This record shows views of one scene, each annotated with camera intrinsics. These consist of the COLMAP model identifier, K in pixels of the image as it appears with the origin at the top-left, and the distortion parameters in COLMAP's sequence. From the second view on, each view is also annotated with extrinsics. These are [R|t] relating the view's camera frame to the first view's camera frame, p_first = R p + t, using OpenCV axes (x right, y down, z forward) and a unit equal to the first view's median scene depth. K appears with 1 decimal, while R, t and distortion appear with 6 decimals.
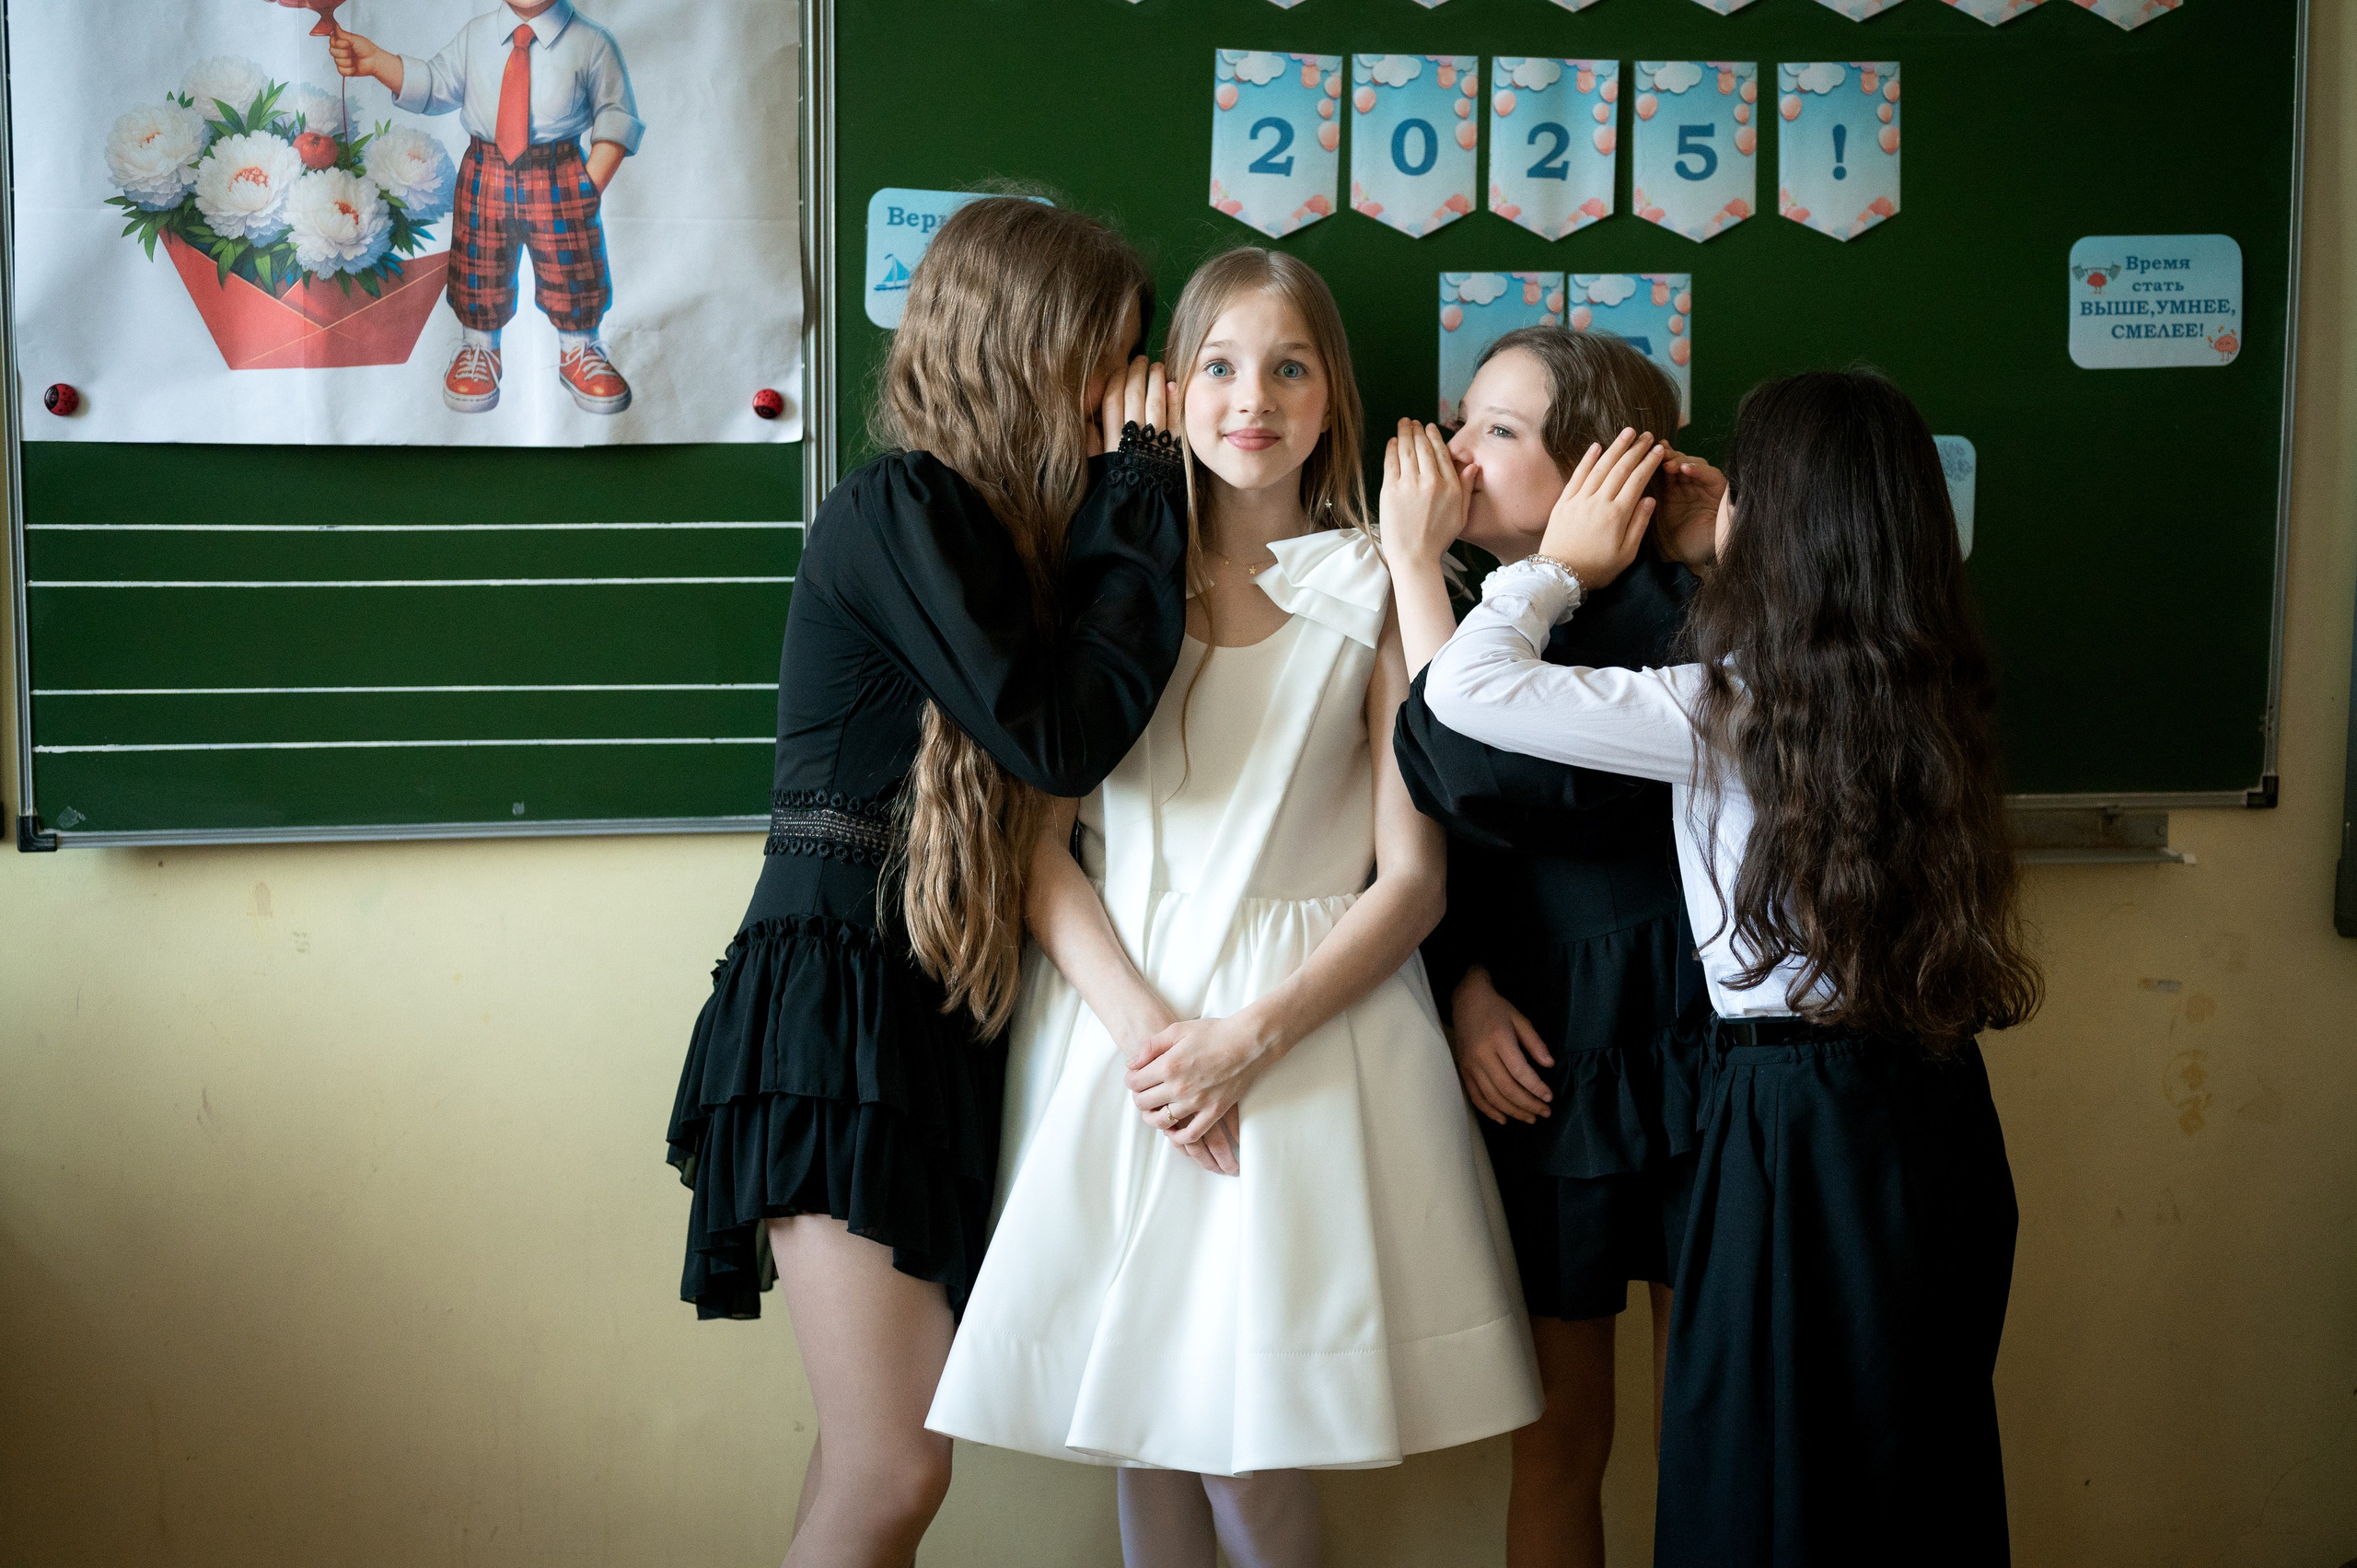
lens RADIAL K [[3460.6, 0, 1188.9], [0, 3460.6, 796.9], [0, 0, 1]] dist [0.001550, 0.000000]
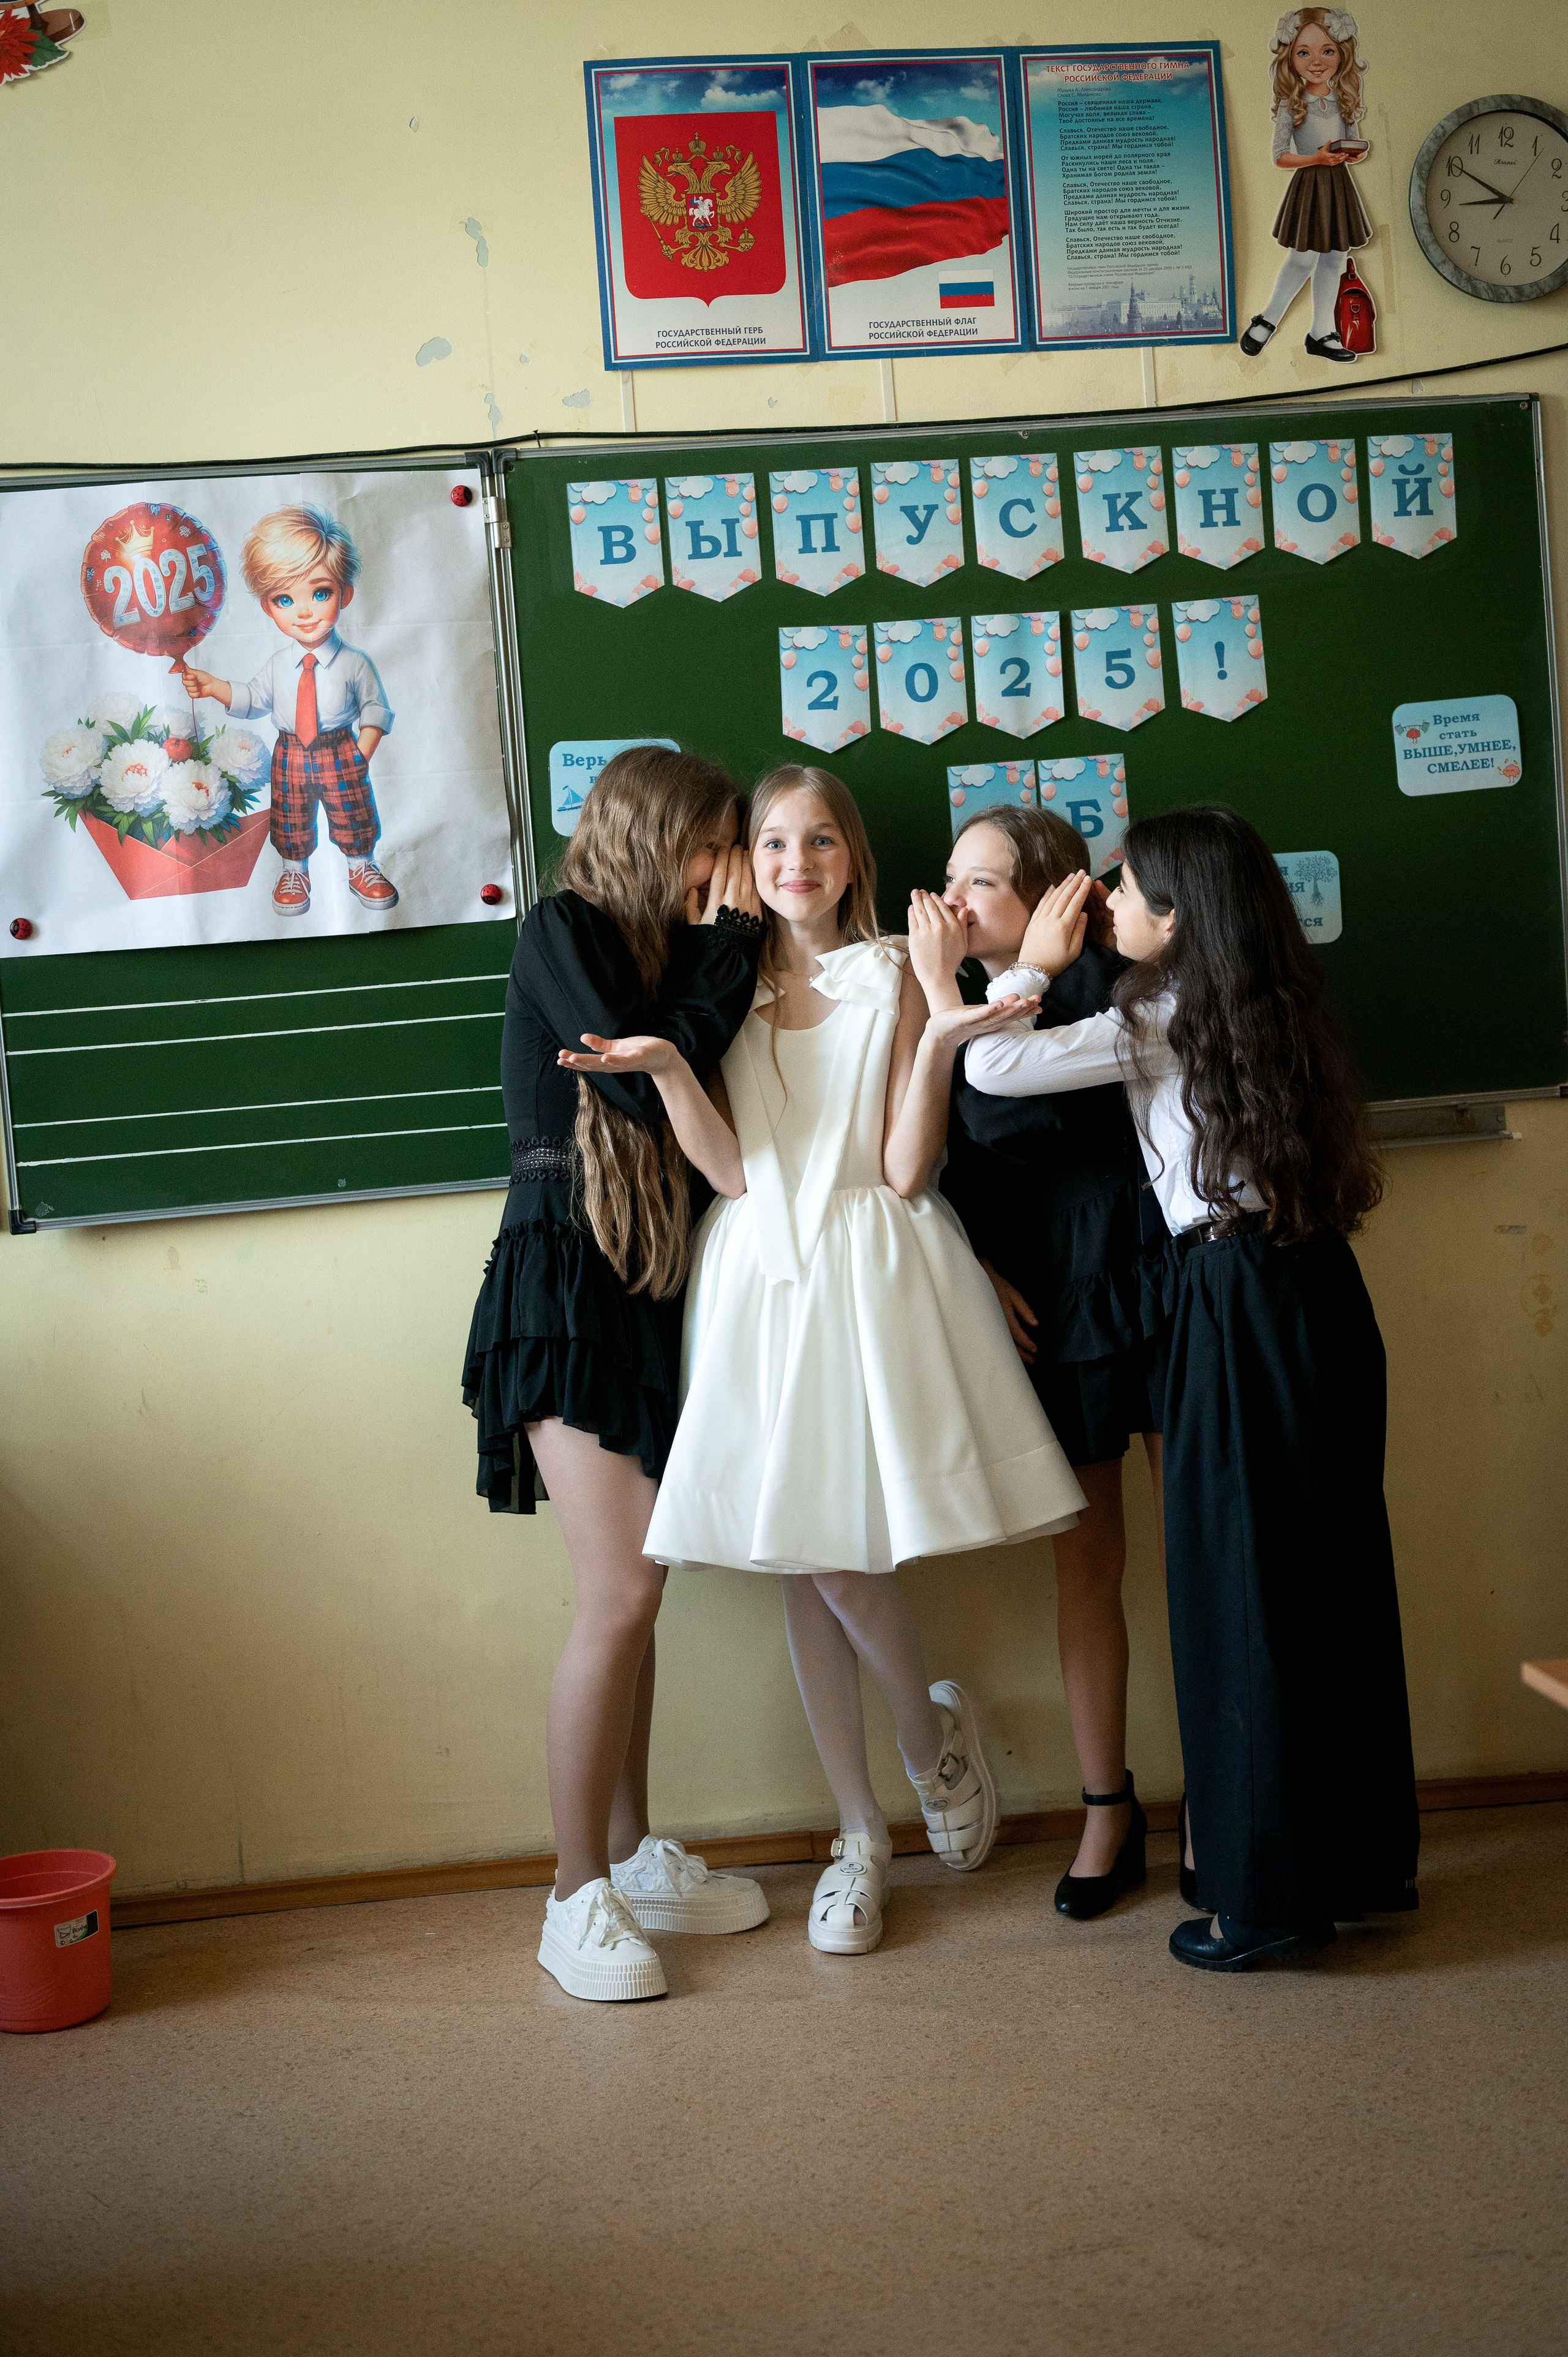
lens RADIAL K [[3460.5, 0, 796.3], [0, 3460.5, 1160.2], [0, 0, 1]] dist [0.001550, 0.000000]
pose [[0.996023, -0.077535, -0.043886, 0.061490], [0.075799, 0.996324, -0.039919, 0.065587], [0.046819, 0.036433, 0.998239, -0.443575]]
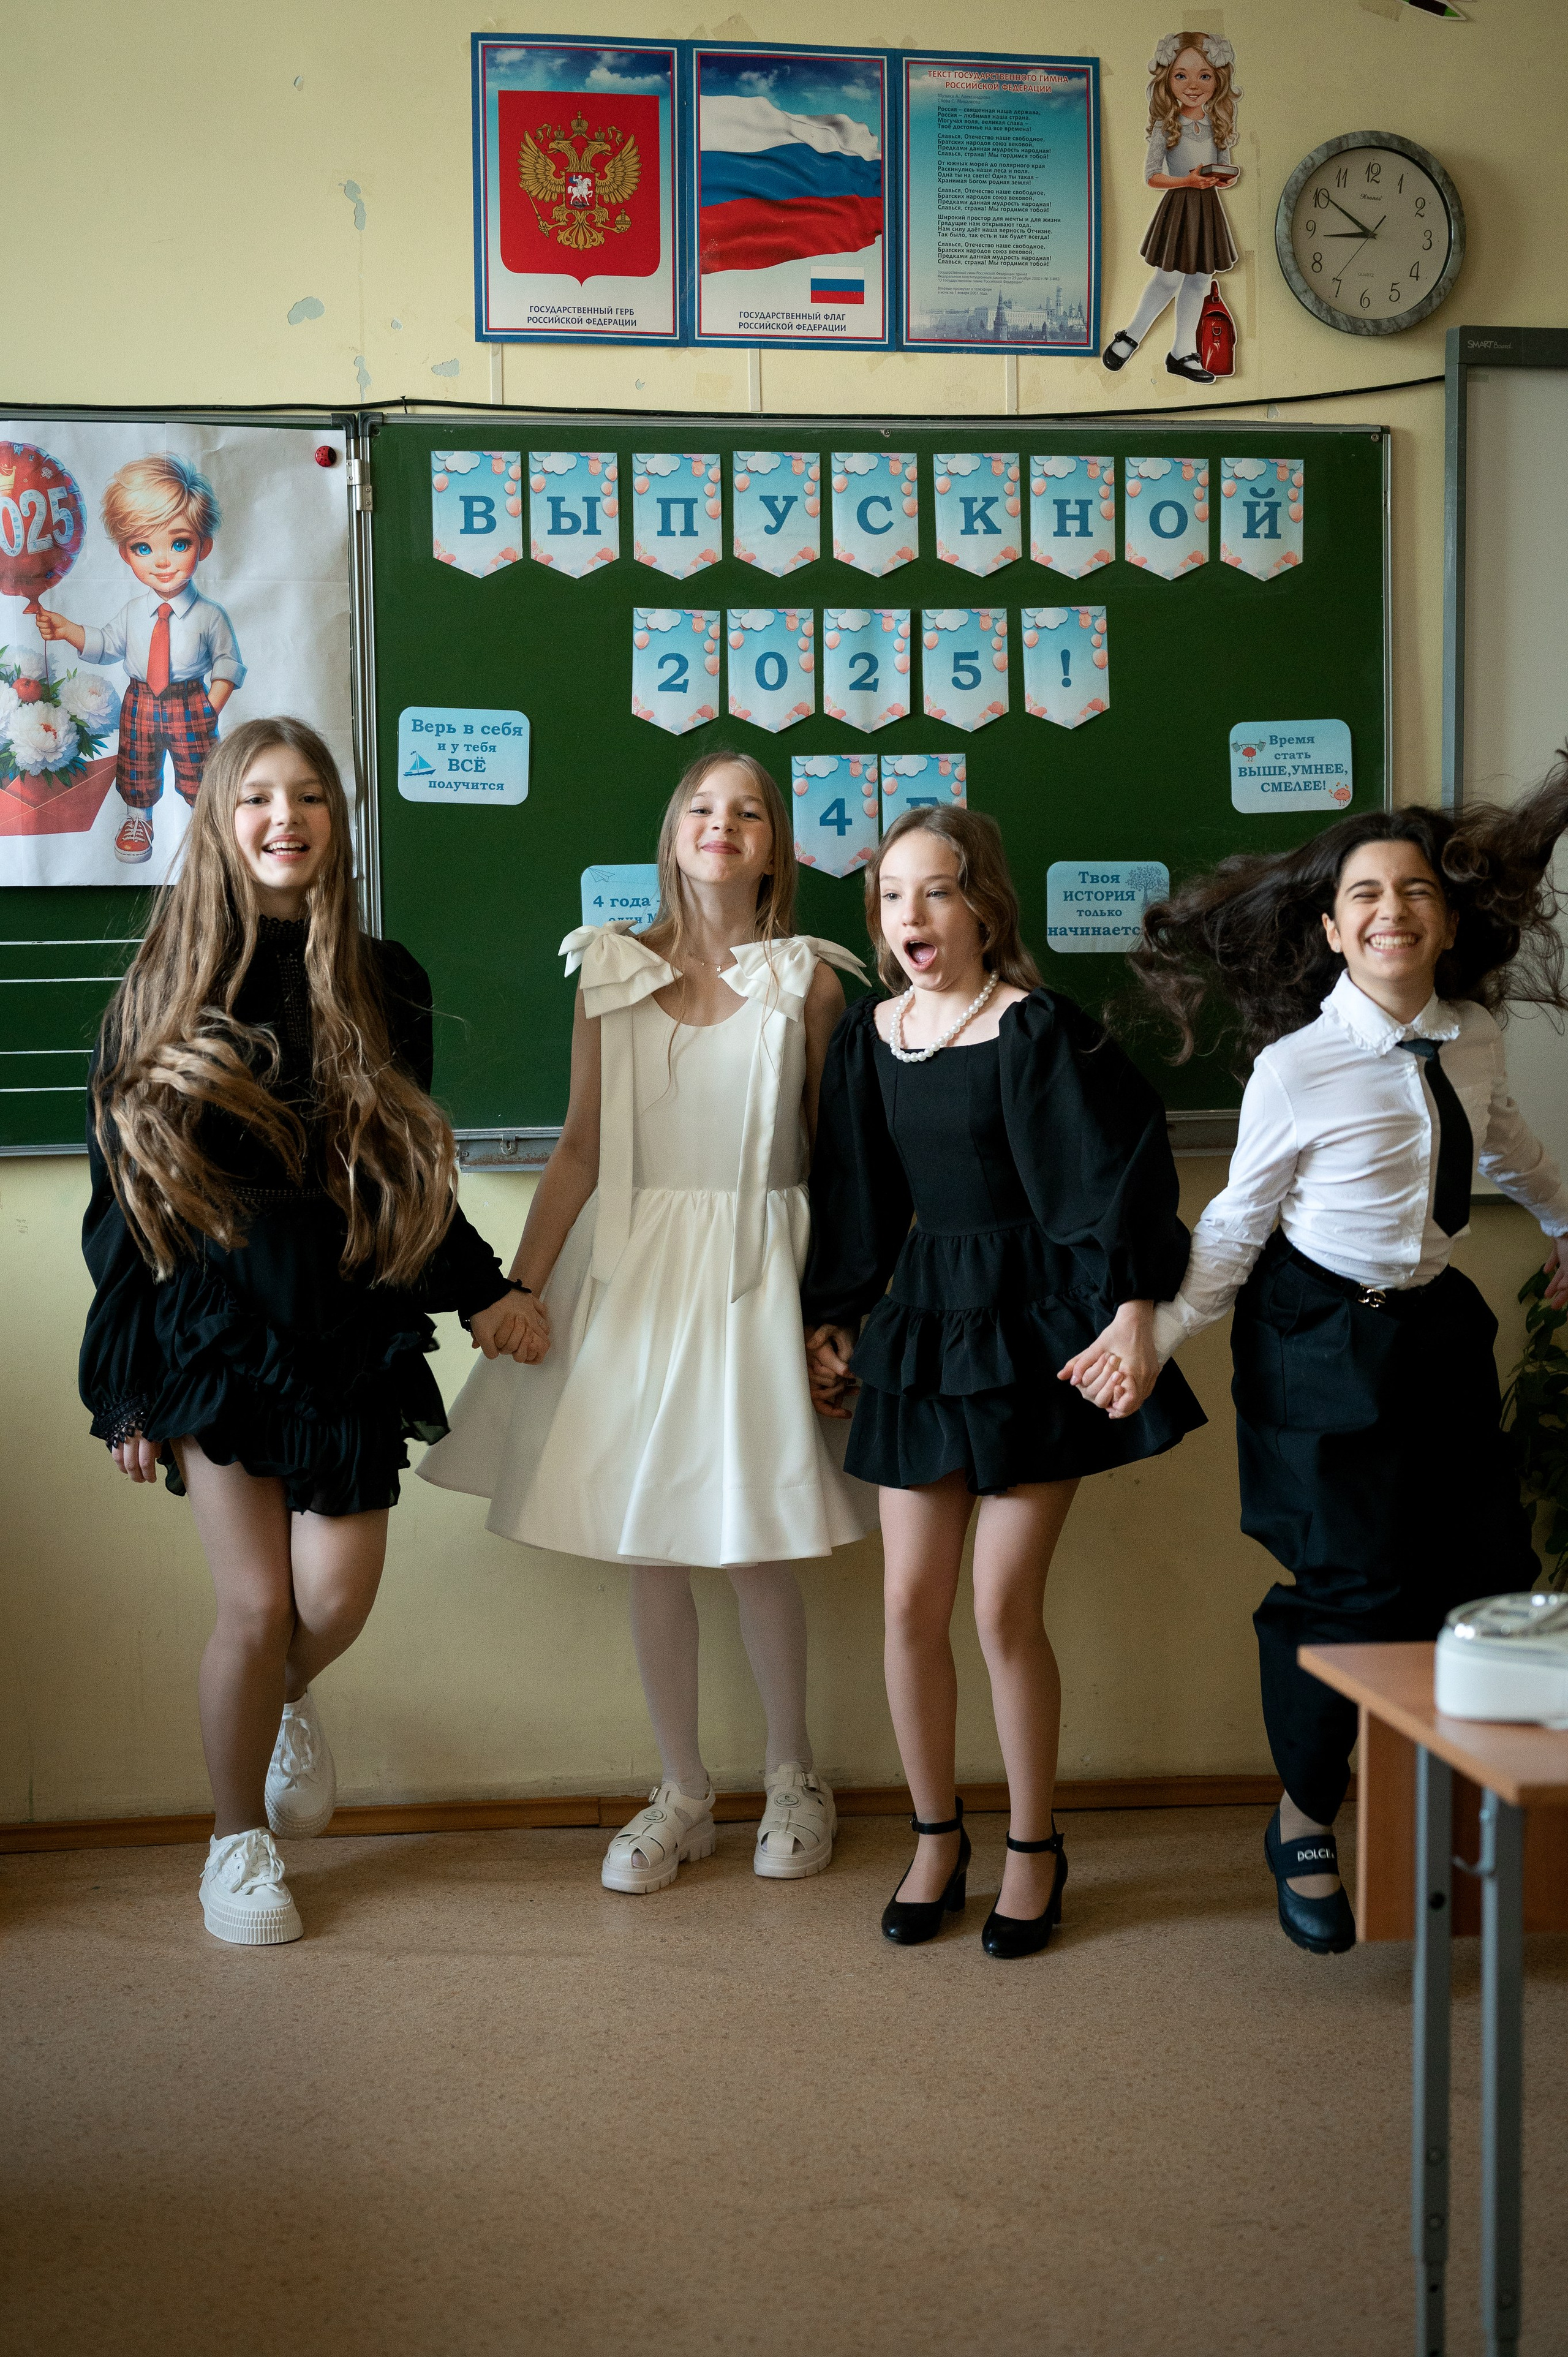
lens RADIAL K [[3460.5, 0, 788.8], [0, 3460.5, 1199.0], [0, 0, 1]] dist [0.001550, 0.000000]
pose [[0.999757, -0.021332, 0.005601, 0.060066], [0.021475, 0.999409, -0.026825, 0.075800], [-0.005025, 0.026939, 0.999624, -0.463381]]
